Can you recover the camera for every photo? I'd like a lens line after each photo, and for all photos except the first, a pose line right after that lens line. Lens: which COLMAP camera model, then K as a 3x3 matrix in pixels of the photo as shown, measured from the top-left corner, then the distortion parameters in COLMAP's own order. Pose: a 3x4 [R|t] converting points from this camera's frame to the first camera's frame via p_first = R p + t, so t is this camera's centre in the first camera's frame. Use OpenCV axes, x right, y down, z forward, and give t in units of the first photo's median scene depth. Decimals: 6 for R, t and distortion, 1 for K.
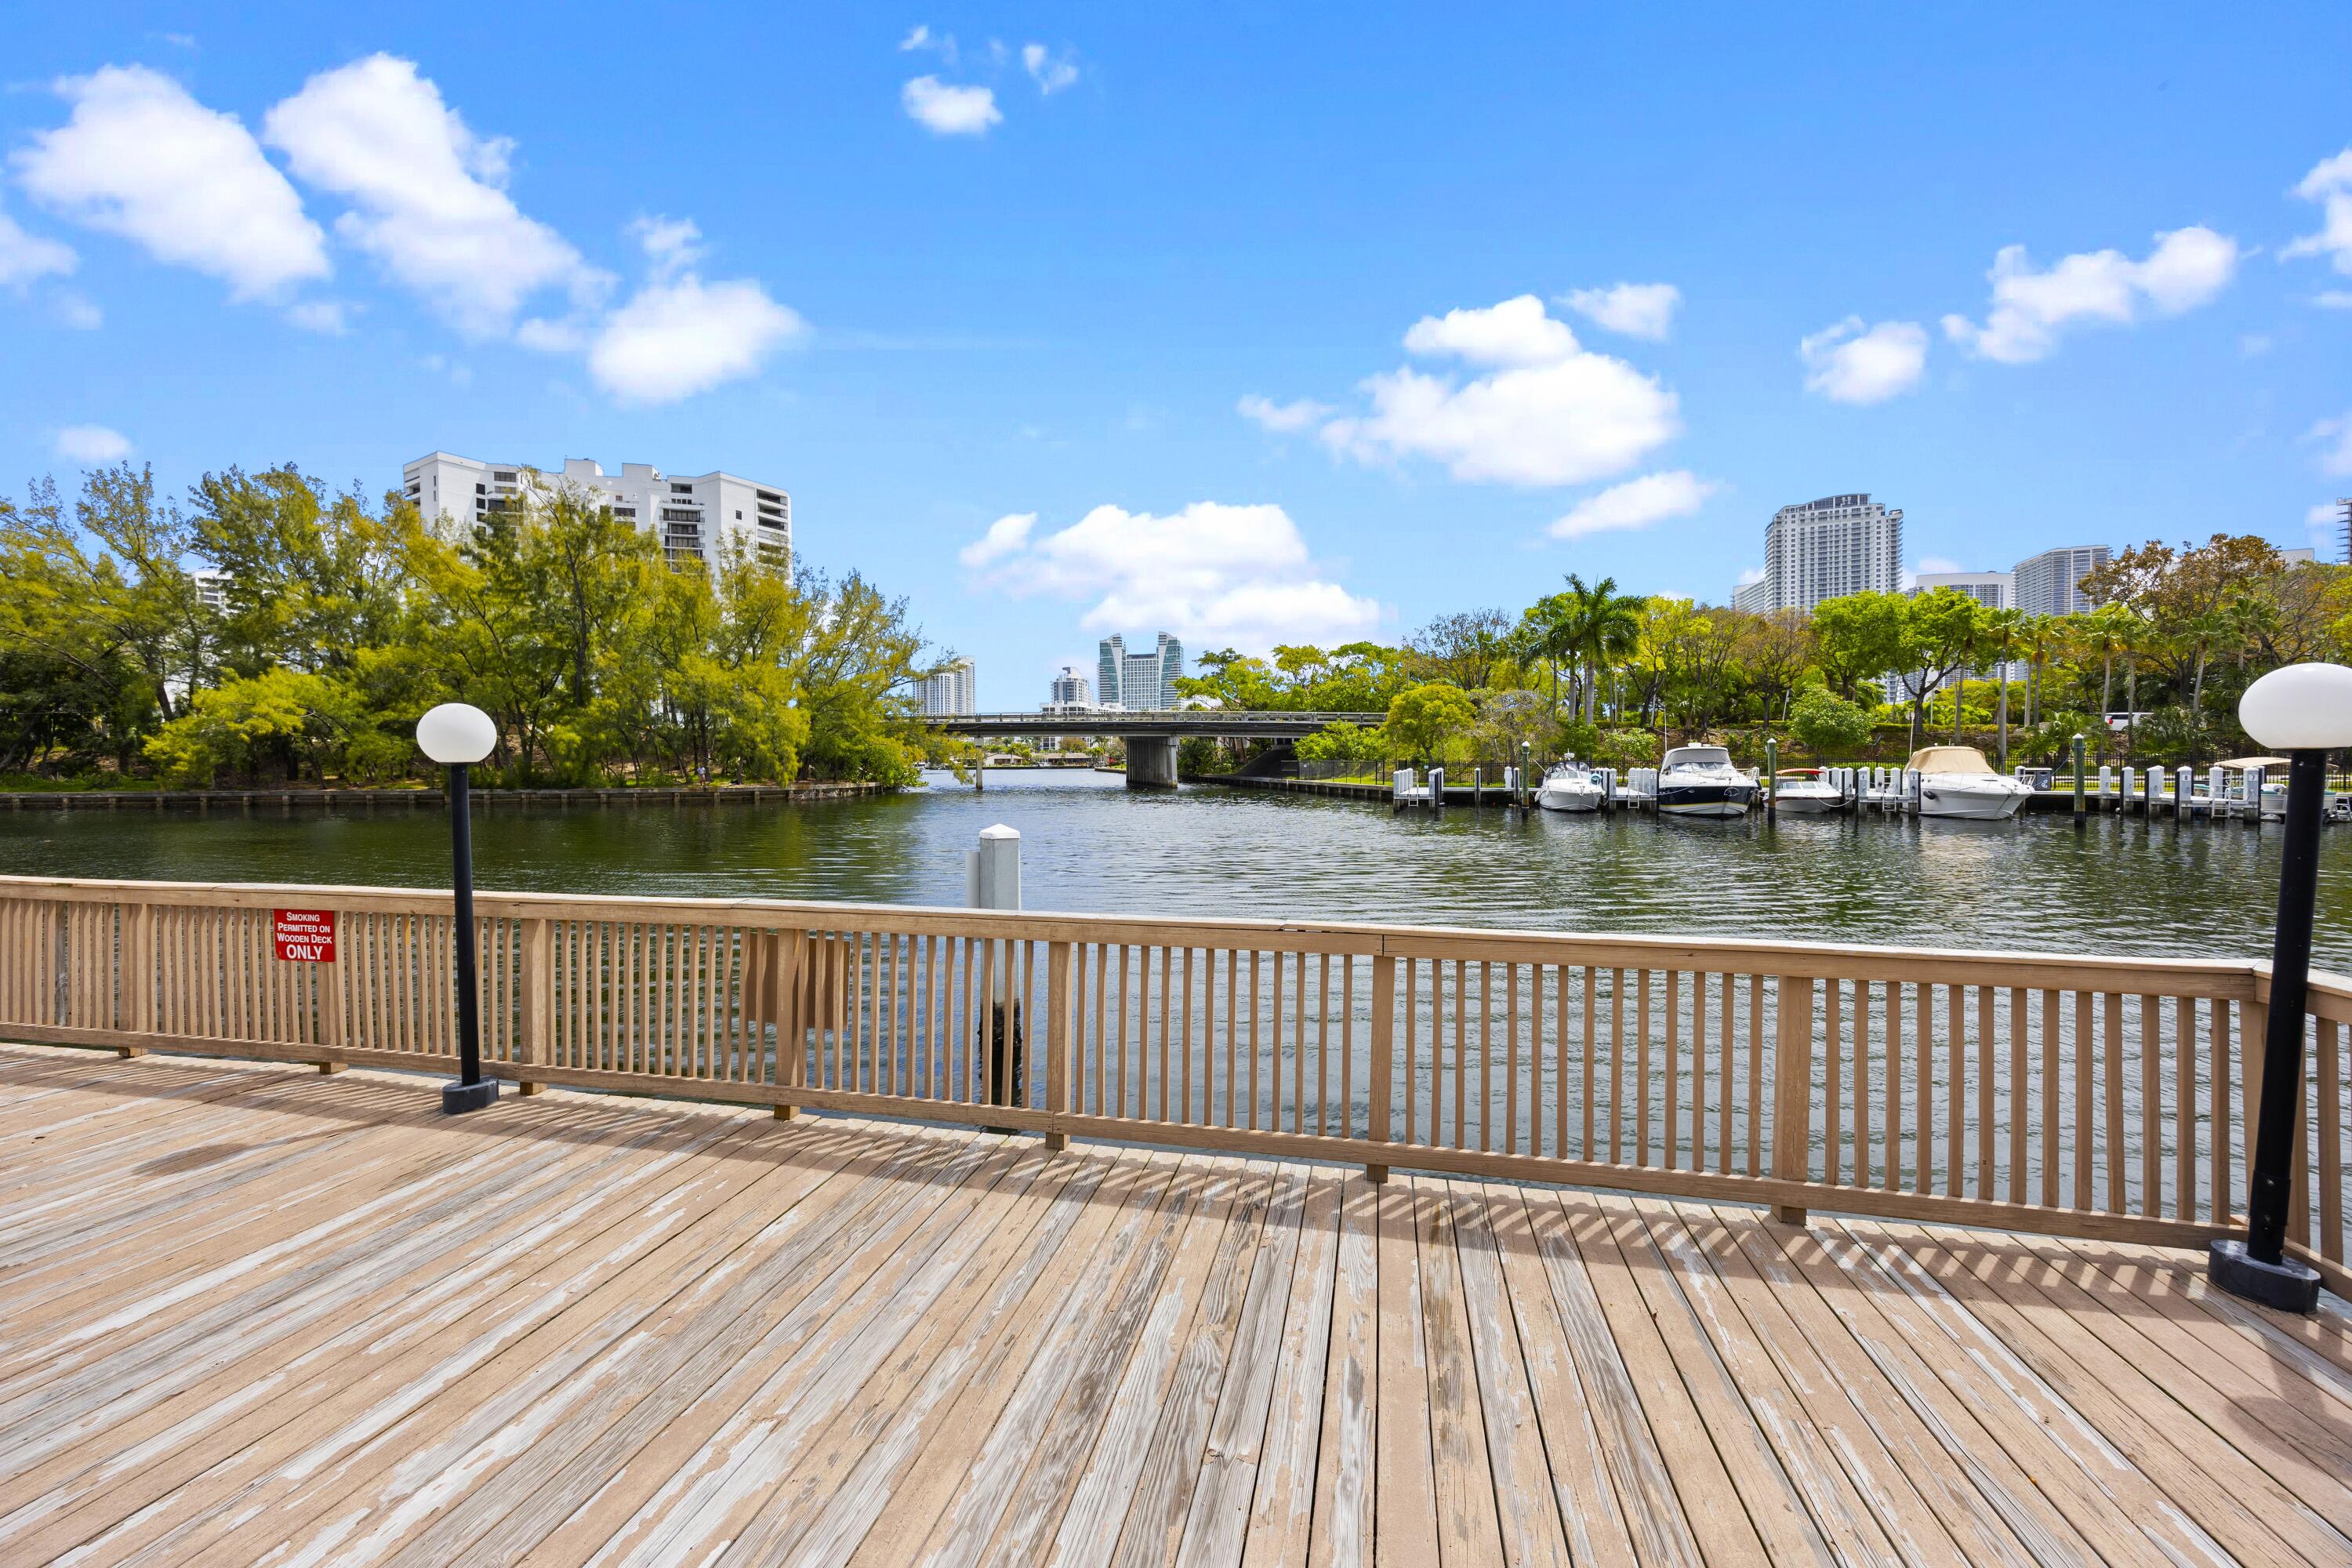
lens RADIAL K [[895.1, 0, 1176.0], [0, 895.1, 784.0], [0, 0, 1]] dist [0.000095, -0.000007]
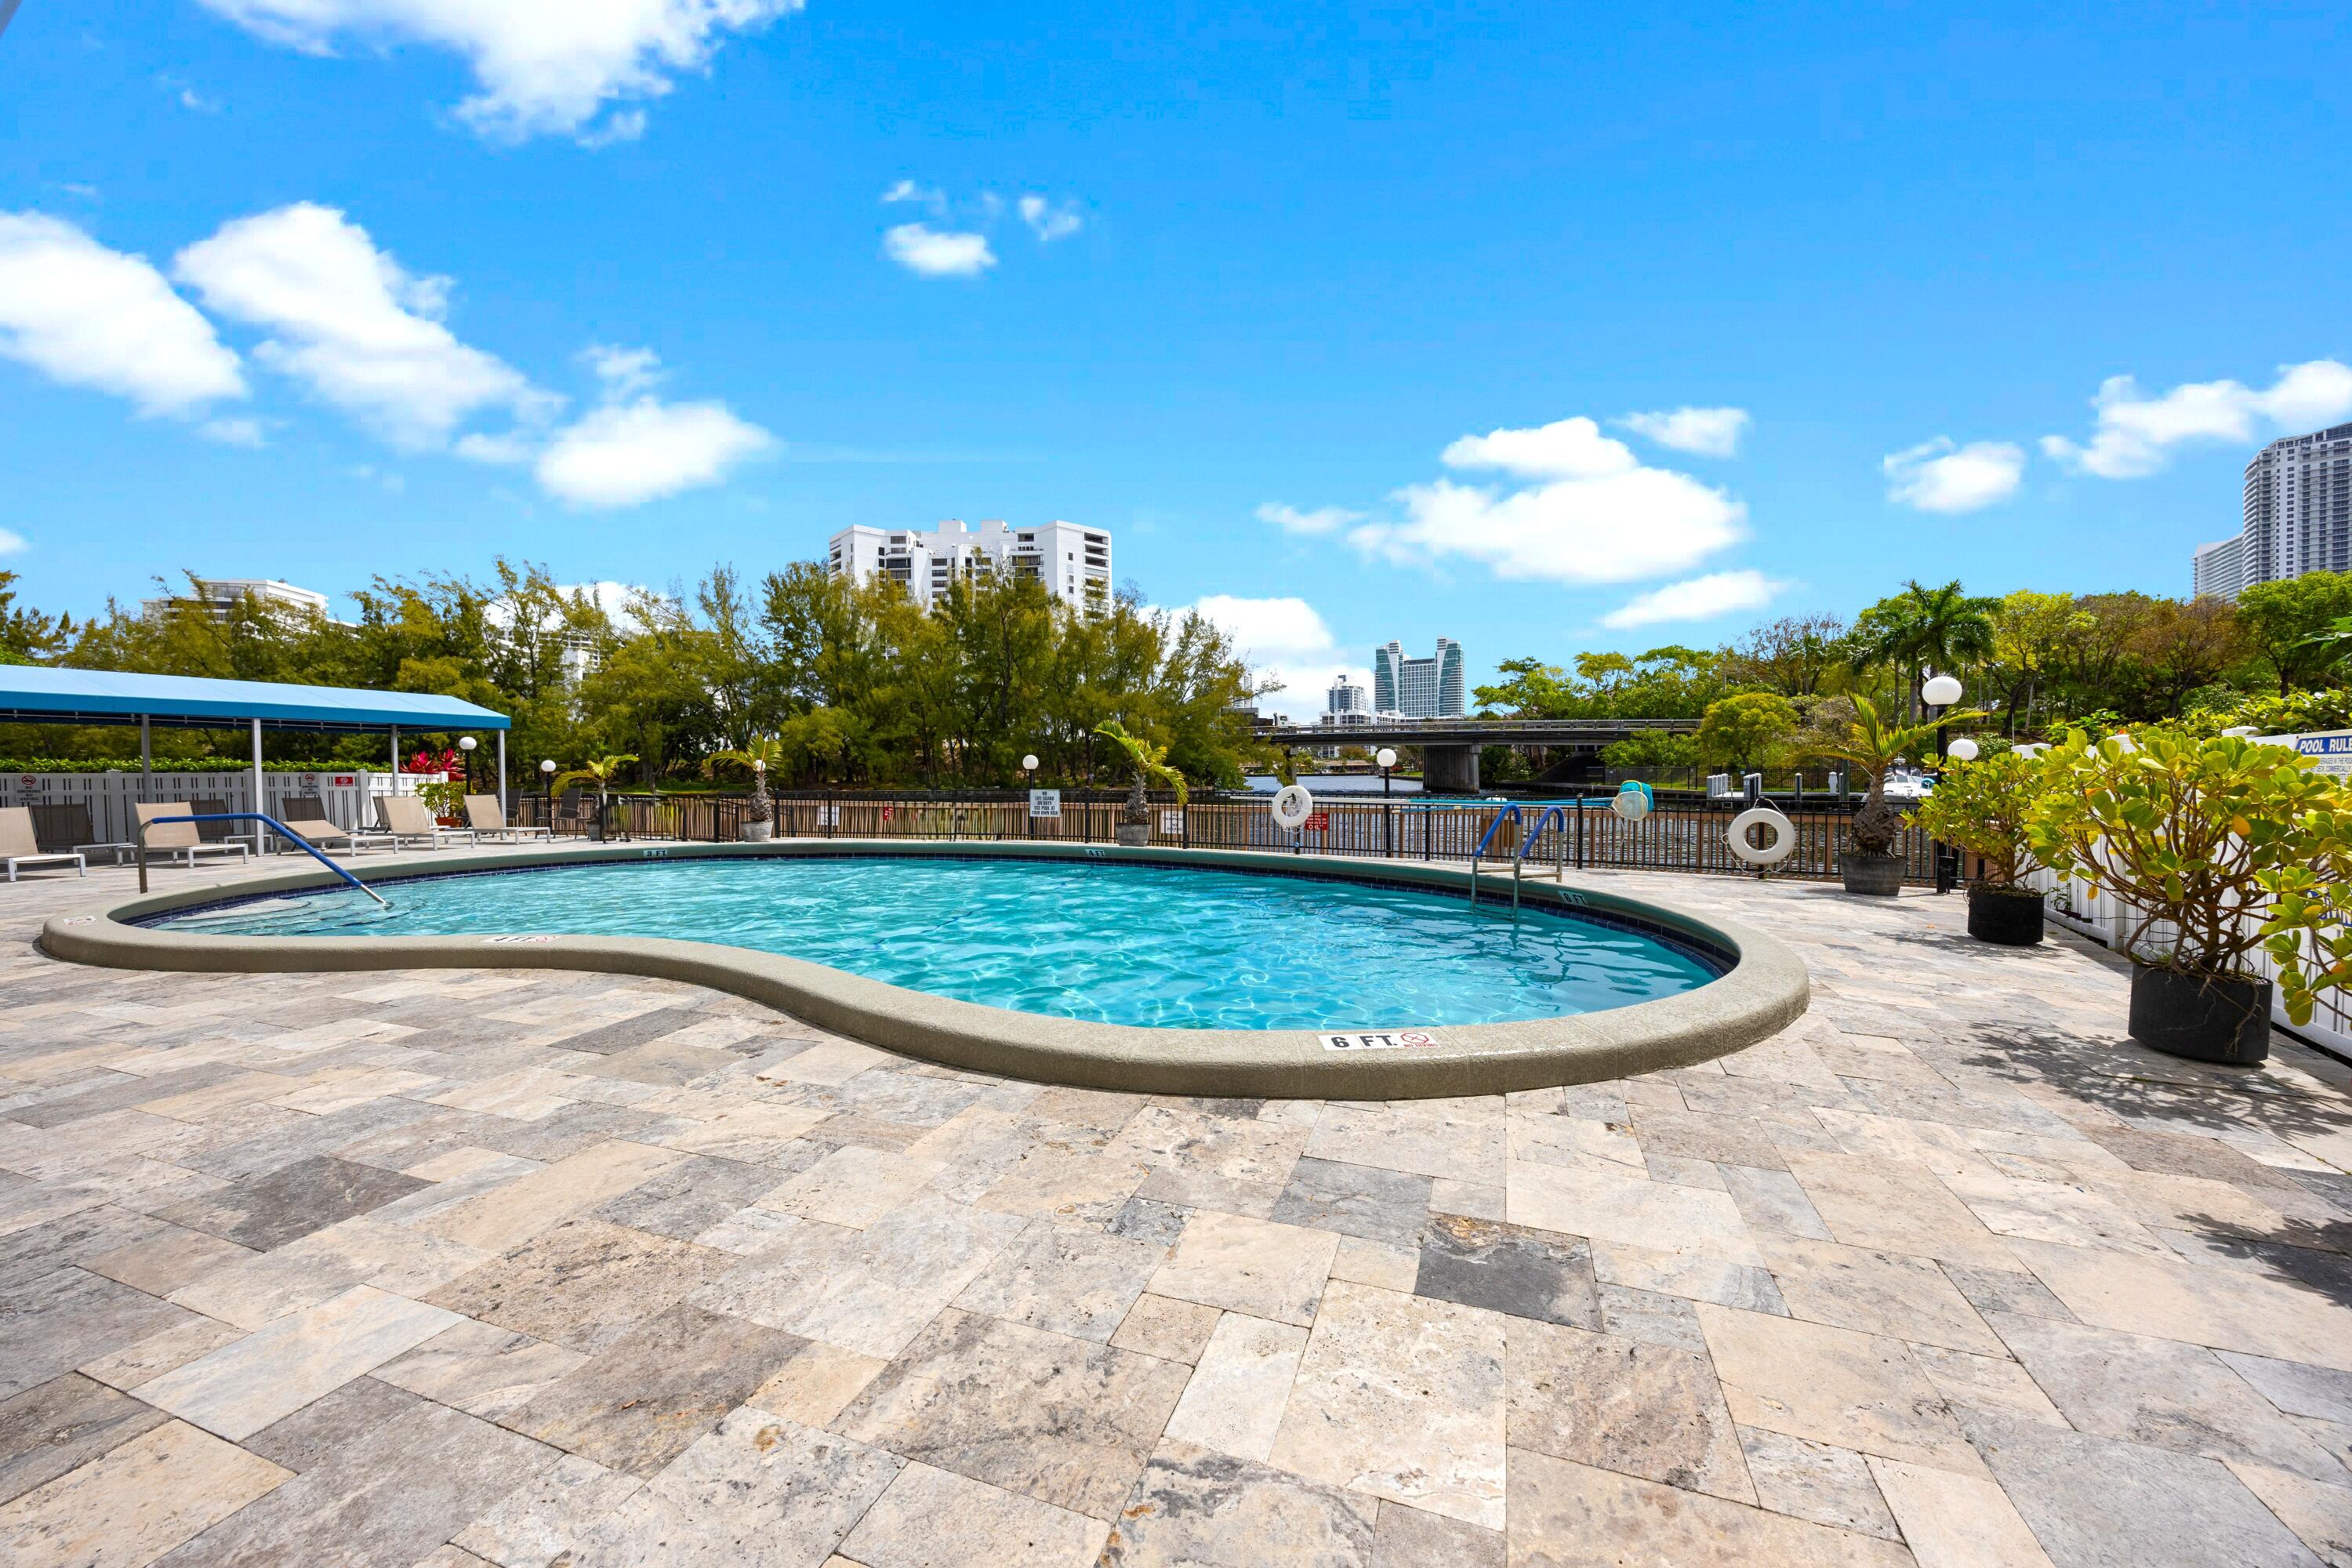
lens RADIAL K [[902.7, 0, 1174.2], [0, 902.7, 793.0], [0, 0, 1]] dist [-0.000104, 0.000129]
pose [[0.956687, 0.005130, -0.291074, -0.026927], [-0.004806, 0.999987, 0.001828, 0.003499], [0.291080, -0.000350, 0.956699, -0.111370]]
